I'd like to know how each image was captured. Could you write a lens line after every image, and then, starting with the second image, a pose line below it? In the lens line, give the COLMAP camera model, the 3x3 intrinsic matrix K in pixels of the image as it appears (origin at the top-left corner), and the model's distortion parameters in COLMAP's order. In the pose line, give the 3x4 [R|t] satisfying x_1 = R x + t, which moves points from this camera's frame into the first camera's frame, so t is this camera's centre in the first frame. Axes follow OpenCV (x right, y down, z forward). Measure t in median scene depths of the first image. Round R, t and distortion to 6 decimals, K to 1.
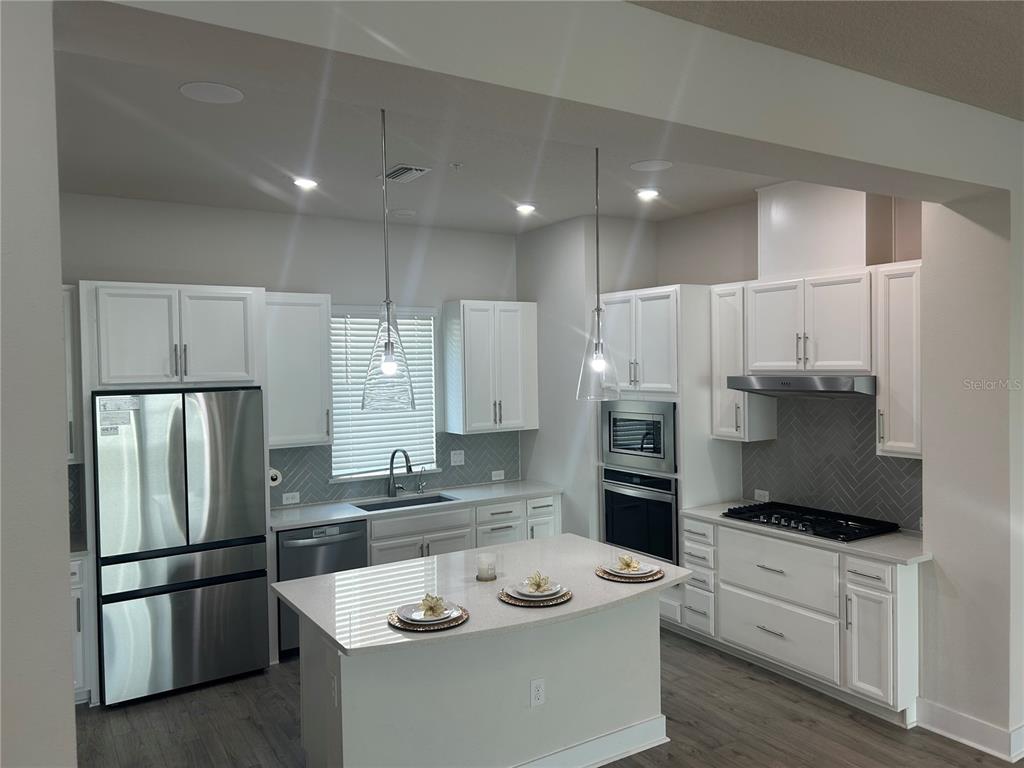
lens RADIAL K [[763.3, 0, 512.0], [0, 763.3, 384.0], [0, 0, 1]] dist [0.055719, -0.062956]
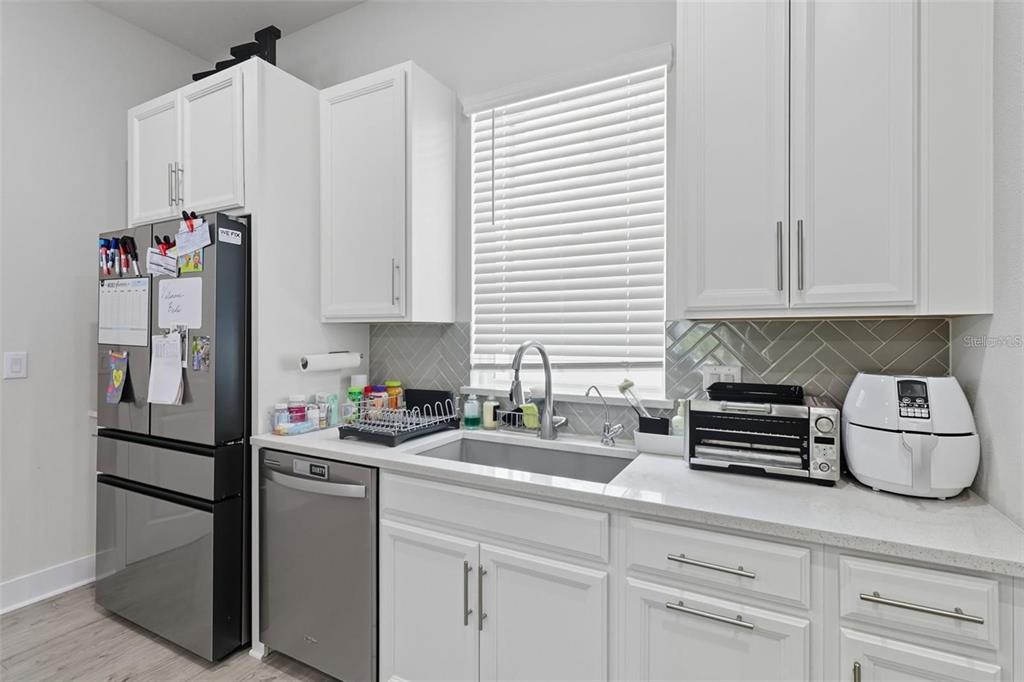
lens RADIAL K [[465.6, 0, 528.3], [0, 465.6, 333.1], [0, 0, 1]] dist [0.000145, 0.000198]
pose [[0.513728, 0.015988, -0.857804, 0.103945], [-0.032396, 0.999475, -0.000773, 0.078135], [0.857341, 0.028187, 0.513976, 0.832410]]
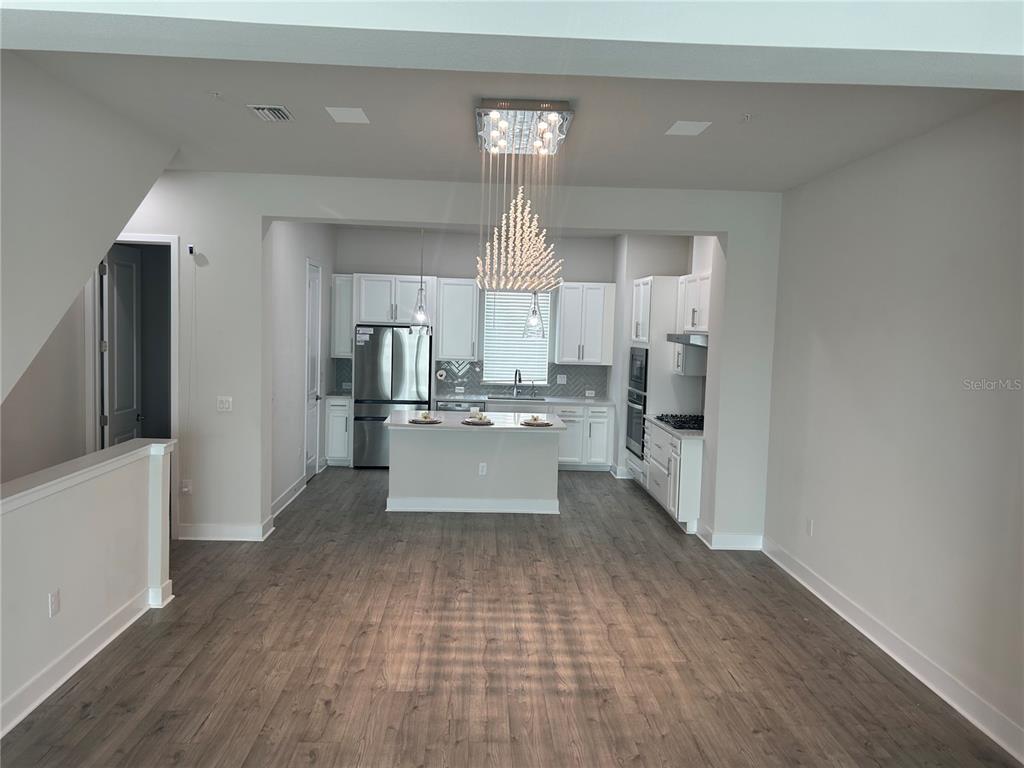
lens RADIAL K [[763.3, 0, 512.0], [0, 763.3, 384.0], [0, 0, 1]] dist [0.055719, -0.062956]
pose [[0.866689, 0.081234, -0.492190, 0.682778], [-0.057794, 0.996359, 0.062675, 0.011977], [0.495489, -0.025874, 0.868229, -0.492785]]
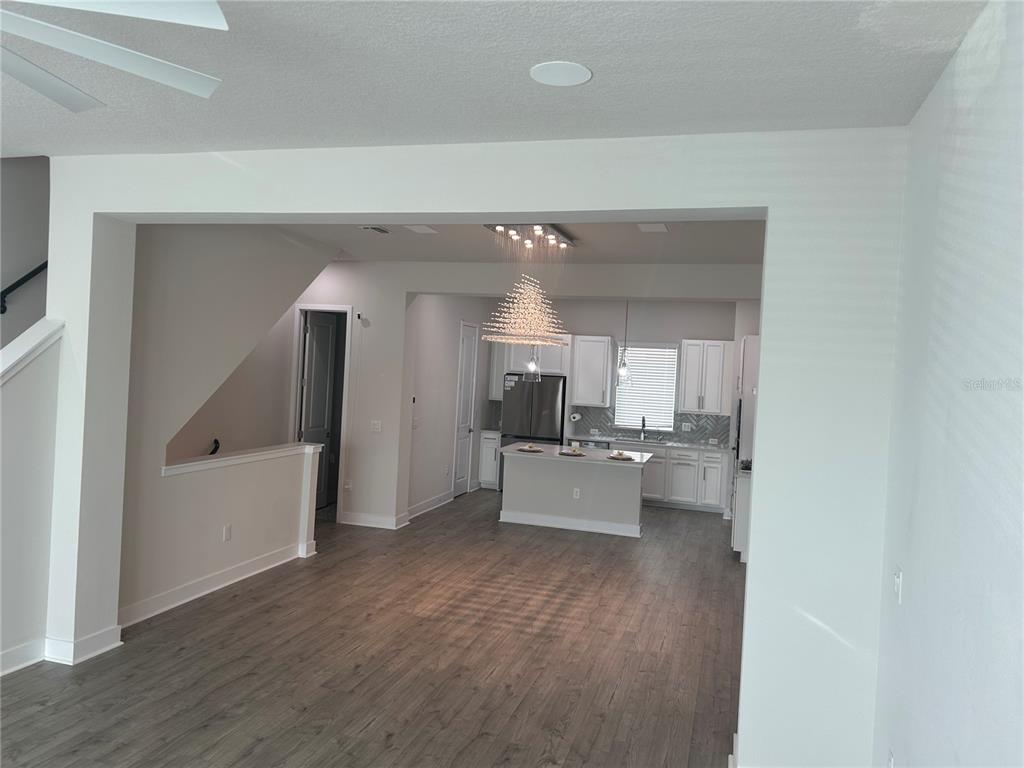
lens RADIAL K [[763.3, 0, 512.0], [0, 763.3, 384.0], [0, 0, 1]] dist [0.055719, -0.062956]
pose [[0.656488, 0.066173, -0.751428, 1.082562], [-0.084850, 0.996301, 0.013608, 0.006975], [0.749549, 0.054825, 0.659675, -0.539632]]
